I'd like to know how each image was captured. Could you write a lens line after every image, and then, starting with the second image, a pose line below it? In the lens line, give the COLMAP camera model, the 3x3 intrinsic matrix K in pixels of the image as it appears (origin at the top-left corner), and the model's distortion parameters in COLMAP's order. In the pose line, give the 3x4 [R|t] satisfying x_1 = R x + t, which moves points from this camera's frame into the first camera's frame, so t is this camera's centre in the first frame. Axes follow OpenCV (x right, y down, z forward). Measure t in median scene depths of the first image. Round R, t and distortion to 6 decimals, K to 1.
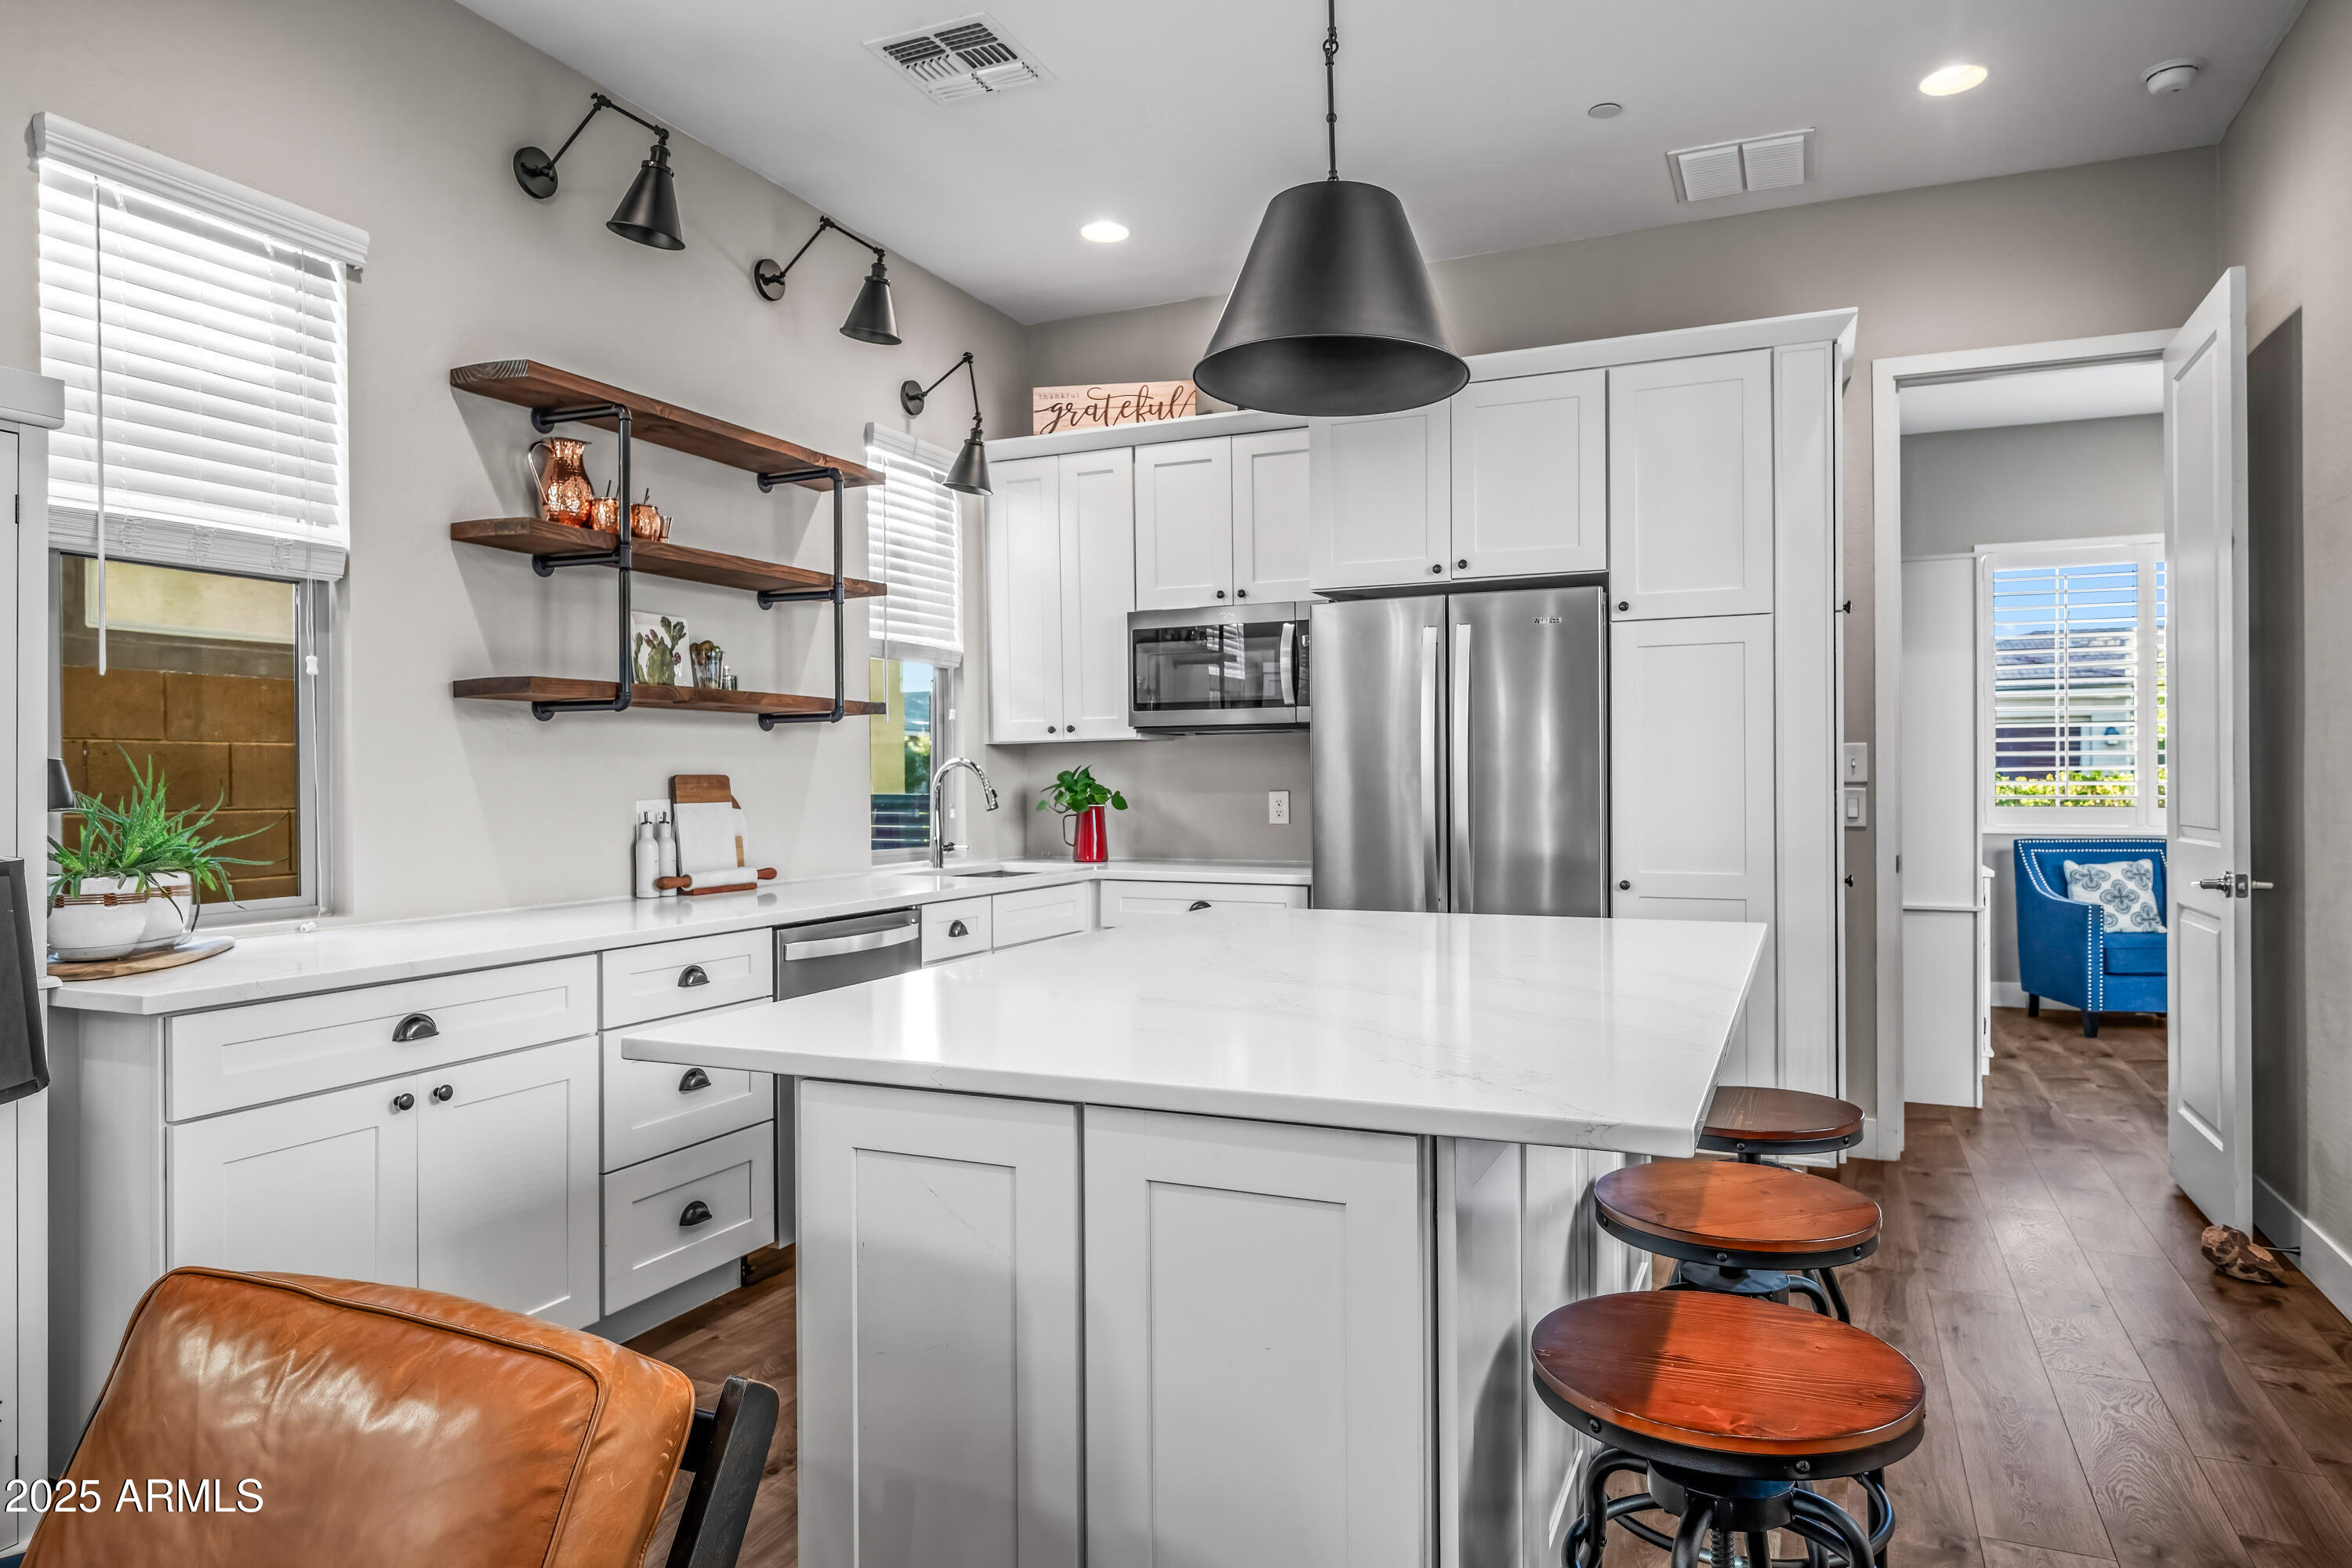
lens RADIAL K [[1417.7, 0, 1178.6], [0, 1417.7, 786.0], [0, 0, 1]] dist [0.000874, -0.000023]
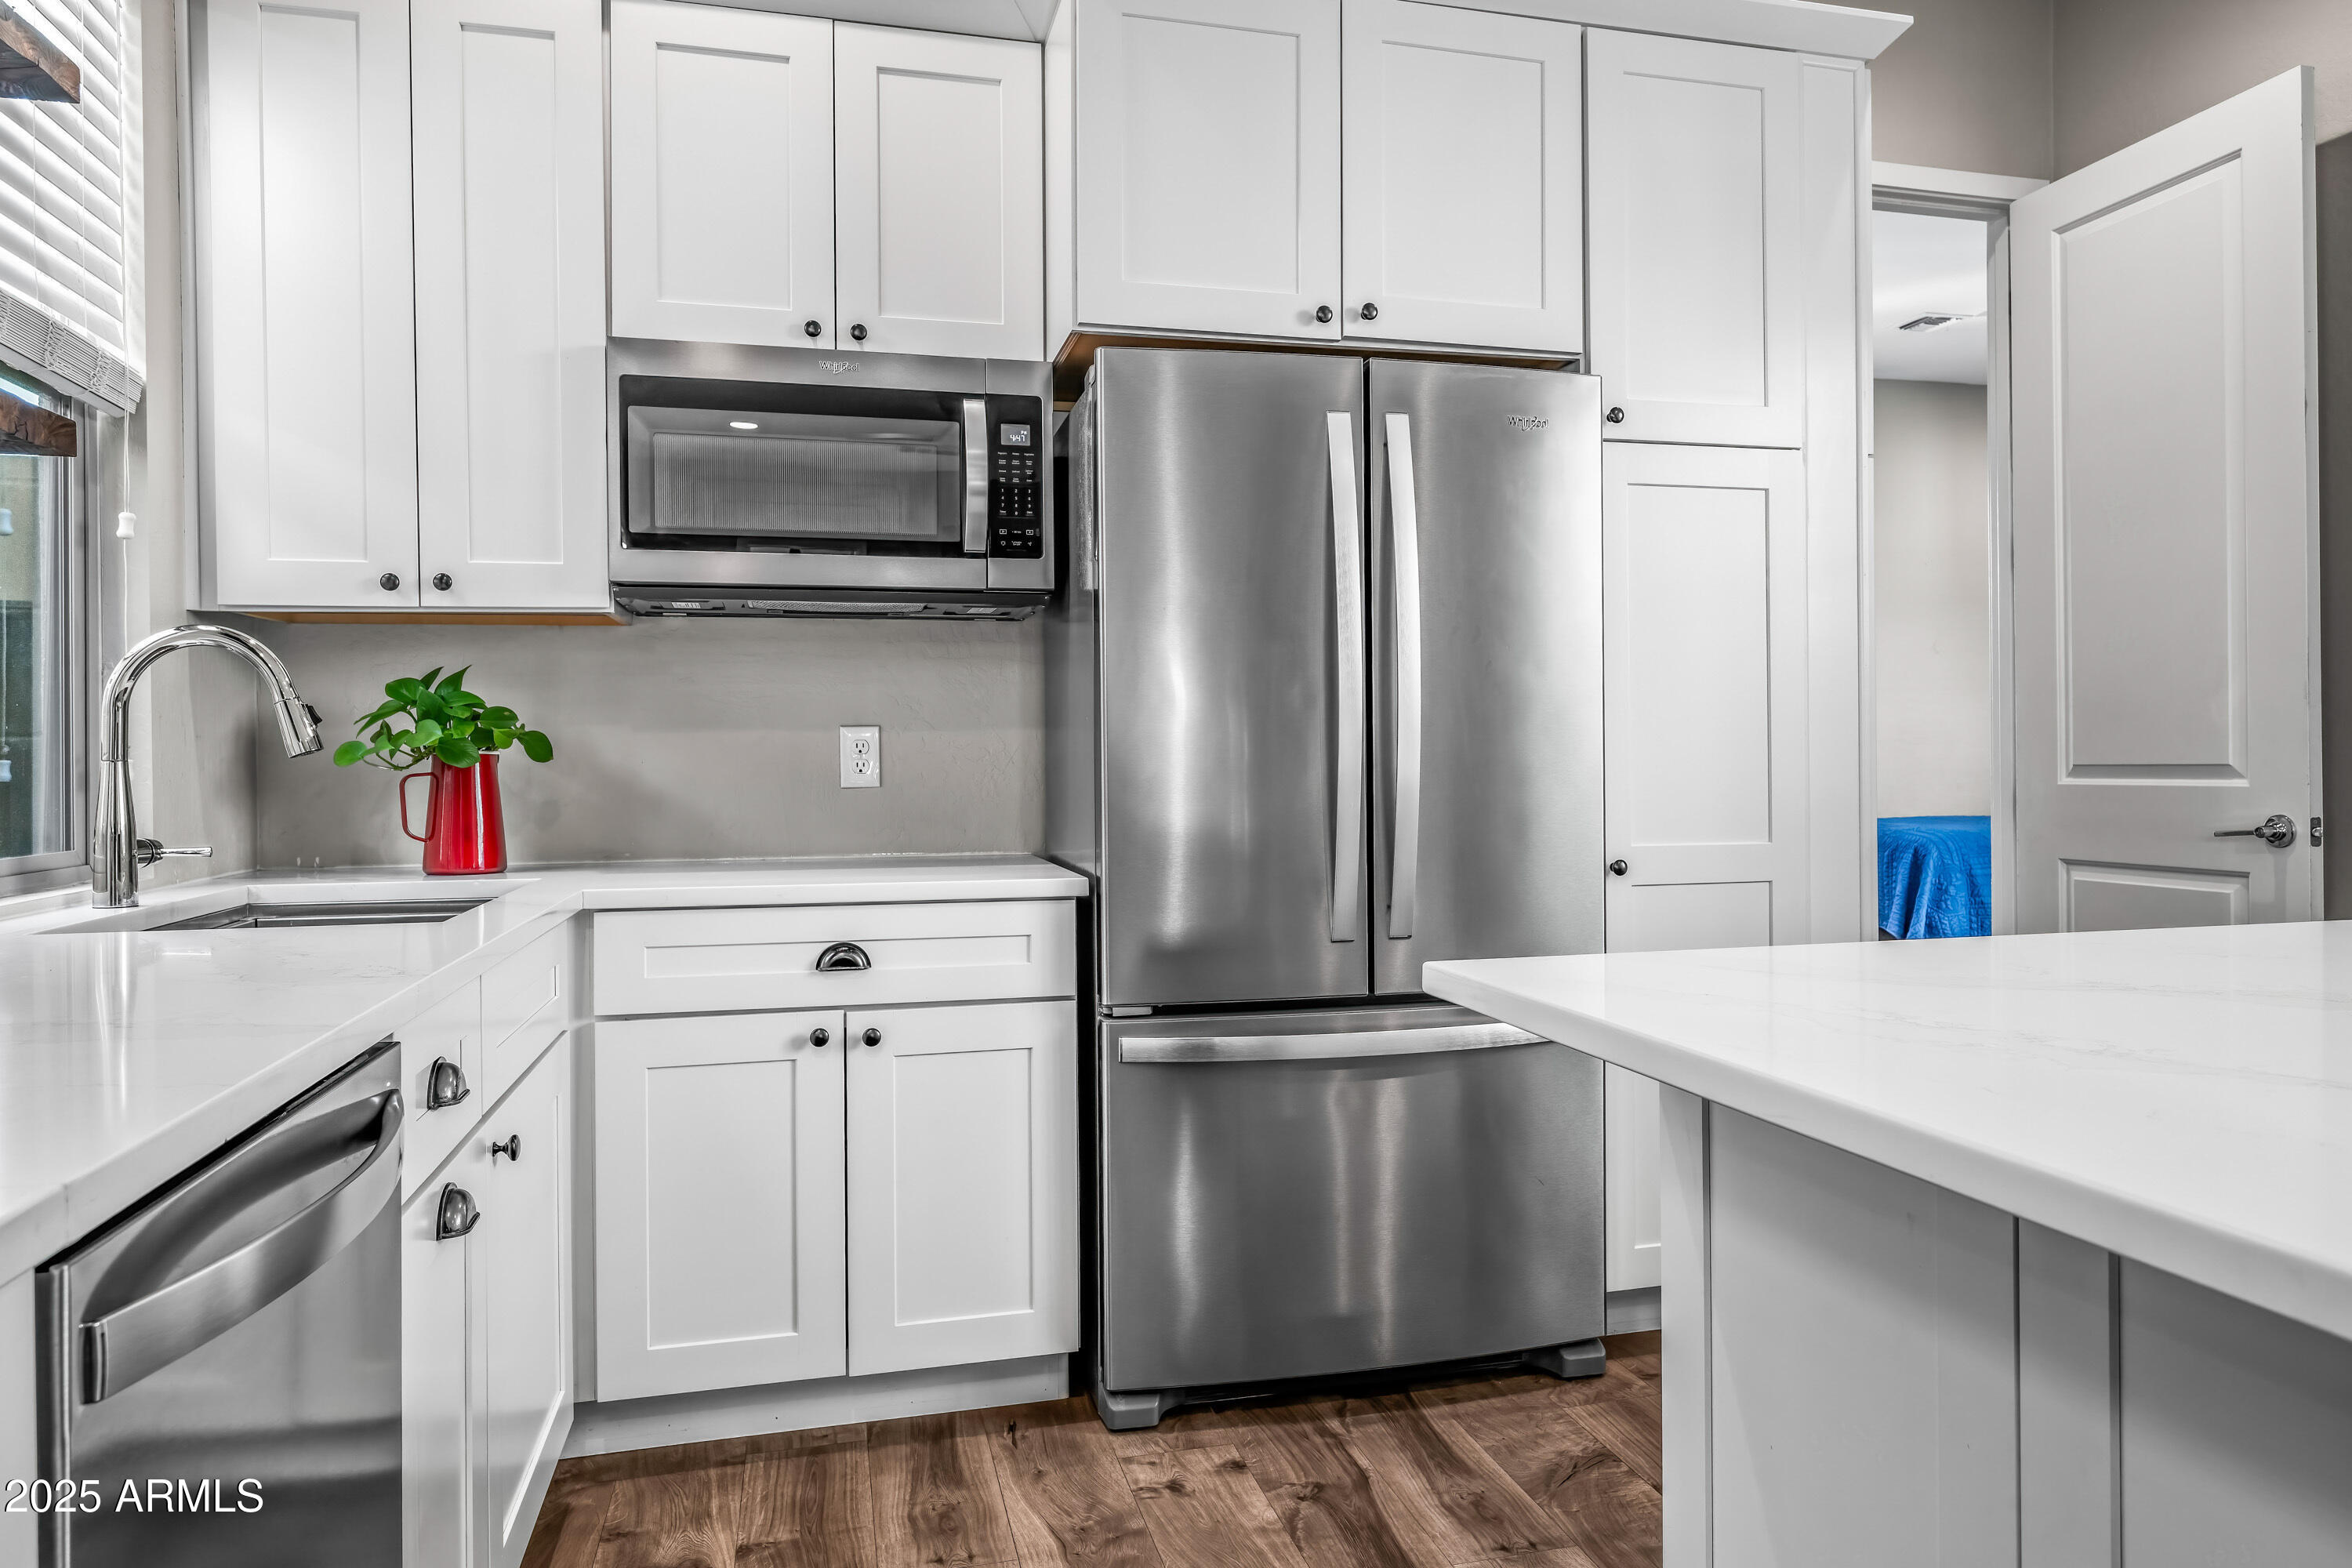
lens RADIAL K [[1509.6, 0, 1177.9], [0, 1509.6, 765.9], [0, 0, 1]] dist [0.000871, -0.001052]
pose [[0.784573, -0.000506, 0.620036, -0.190716], [0.005057, 0.999972, -0.005582, 0.022434], [-0.620015, 0.007515, 0.784554, 0.474750]]
